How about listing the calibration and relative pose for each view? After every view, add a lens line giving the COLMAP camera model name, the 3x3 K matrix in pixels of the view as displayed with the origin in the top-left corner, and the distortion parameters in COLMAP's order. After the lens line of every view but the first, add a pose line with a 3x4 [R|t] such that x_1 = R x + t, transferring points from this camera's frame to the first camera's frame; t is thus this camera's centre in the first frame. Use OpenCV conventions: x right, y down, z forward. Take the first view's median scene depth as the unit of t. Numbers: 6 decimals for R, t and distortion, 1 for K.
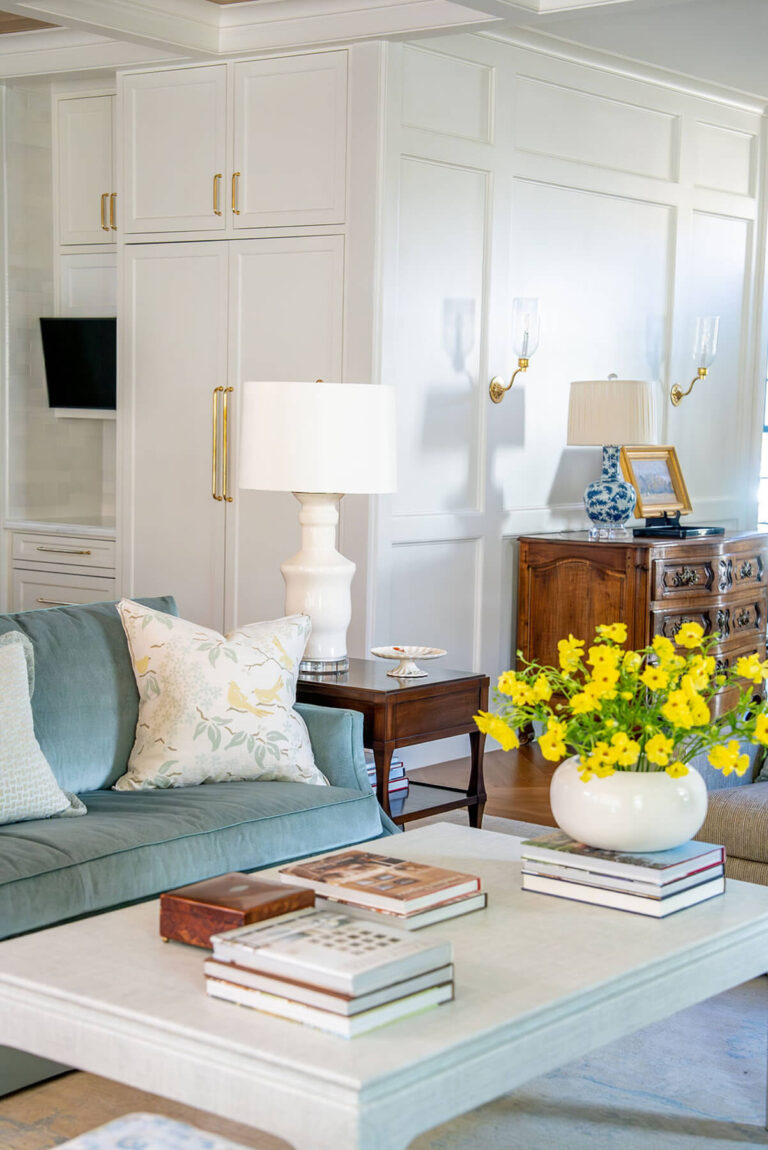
lens RADIAL K [[1886.7, 0, 384.0], [0, 1886.7, 575.0], [0, 0, 1]] dist [0.231561, 0.025126]
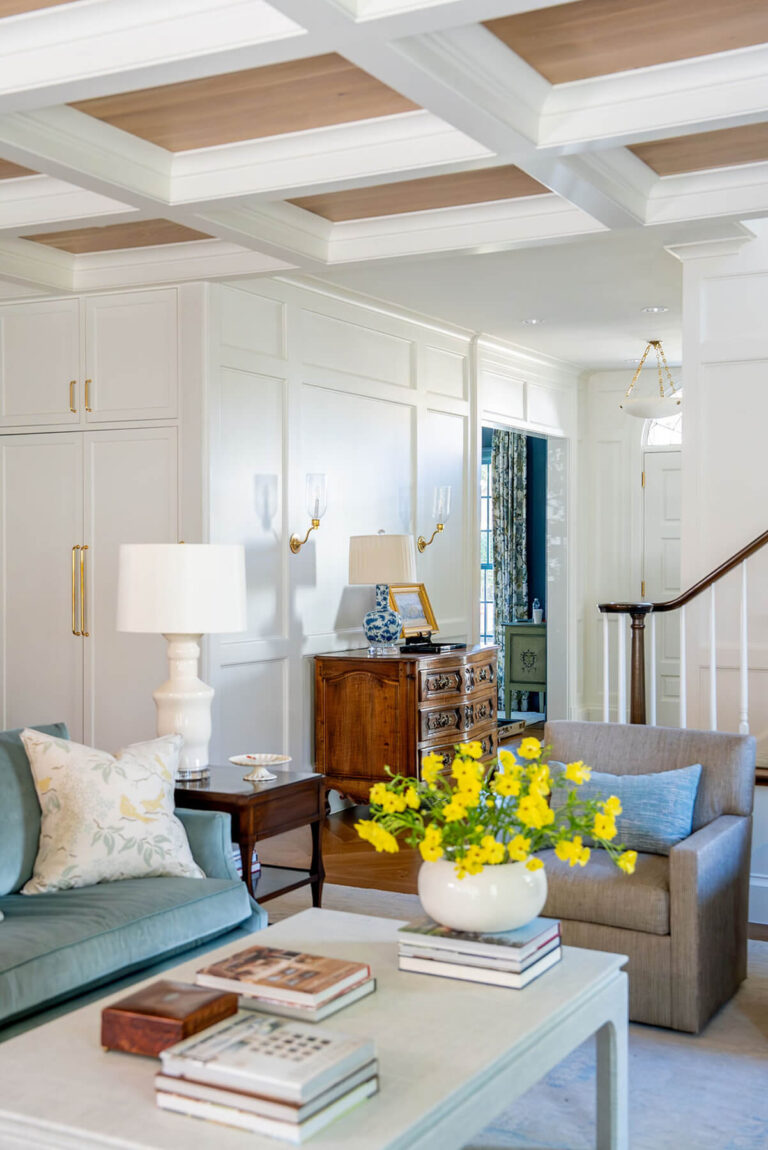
lens RADIAL K [[1374.6, 0, 384.0], [0, 1374.6, 575.0], [0, 0, 1]] dist [0.085725, 0.111029]
pose [[0.986459, -0.023724, 0.162281, -0.056105], [0.034955, 0.997160, -0.066709, -0.018311], [-0.160238, 0.071478, 0.984487, 0.103245]]
